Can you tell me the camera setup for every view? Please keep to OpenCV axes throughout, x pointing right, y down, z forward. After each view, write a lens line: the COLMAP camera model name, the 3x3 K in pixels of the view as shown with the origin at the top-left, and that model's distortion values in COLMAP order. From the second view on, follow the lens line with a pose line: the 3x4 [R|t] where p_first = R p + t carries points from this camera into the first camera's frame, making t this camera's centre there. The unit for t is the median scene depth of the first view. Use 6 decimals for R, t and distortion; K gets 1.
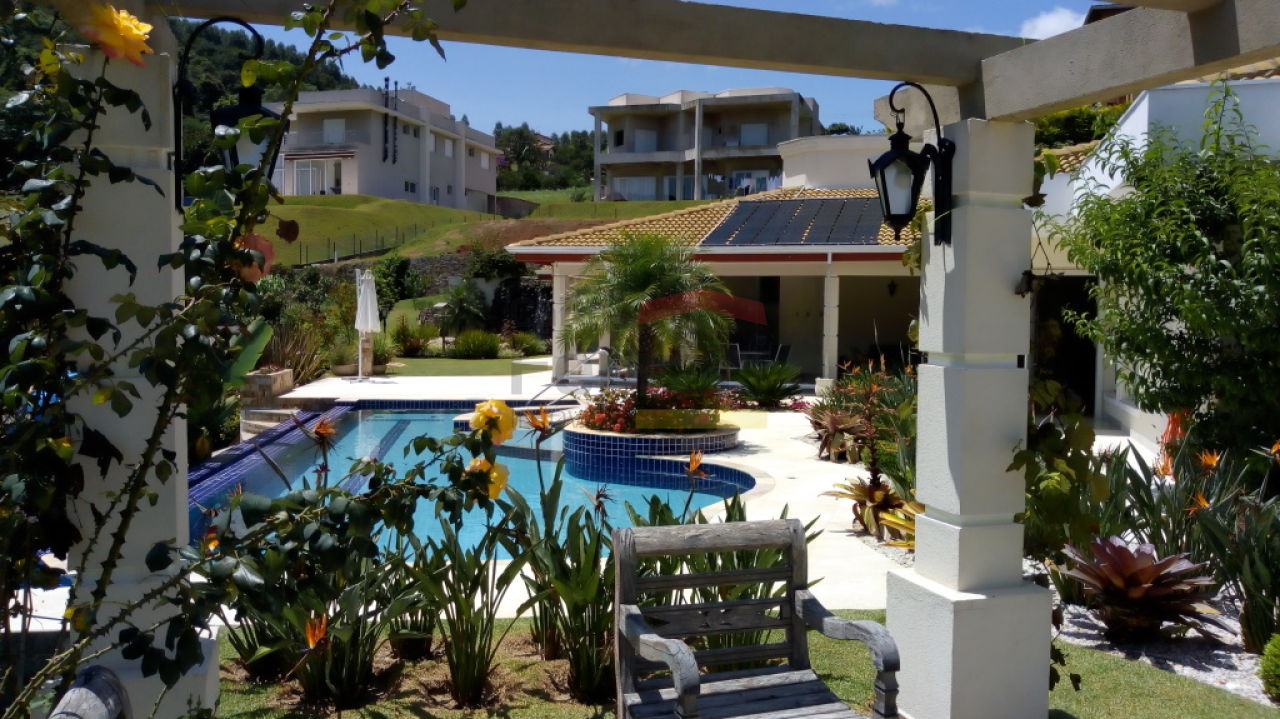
lens RADIAL K [[1006.6, 0, 638.0], [0, 1006.6, 351.5], [0, 0, 1]] dist [0.077318, -0.171647]
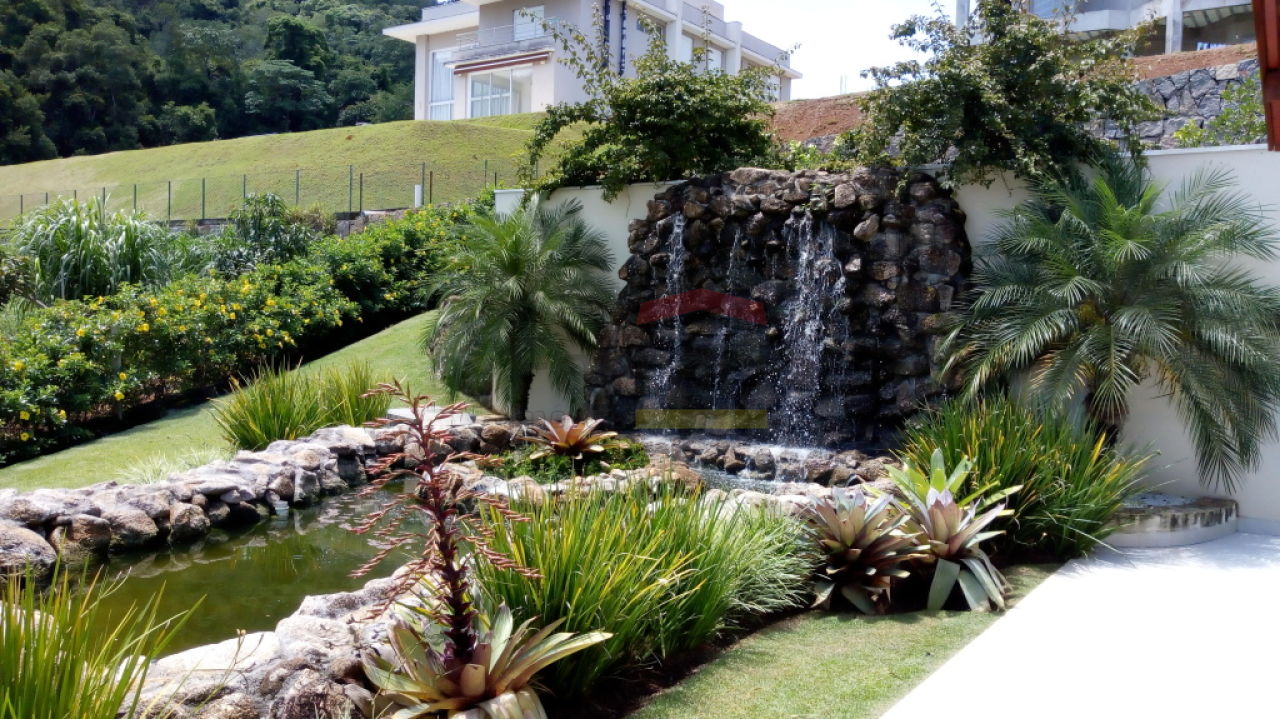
lens RADIAL K [[998.6, 0, 640.0], [0, 998.6, 359.5], [0, 0, 1]] dist [0.051962, -0.155803]
pose [[0.951738, 0.026741, -0.305744, -0.060652], [-0.024434, 0.999637, 0.011372, -0.029873], [0.305937, -0.003353, 0.952046, 0.748493]]
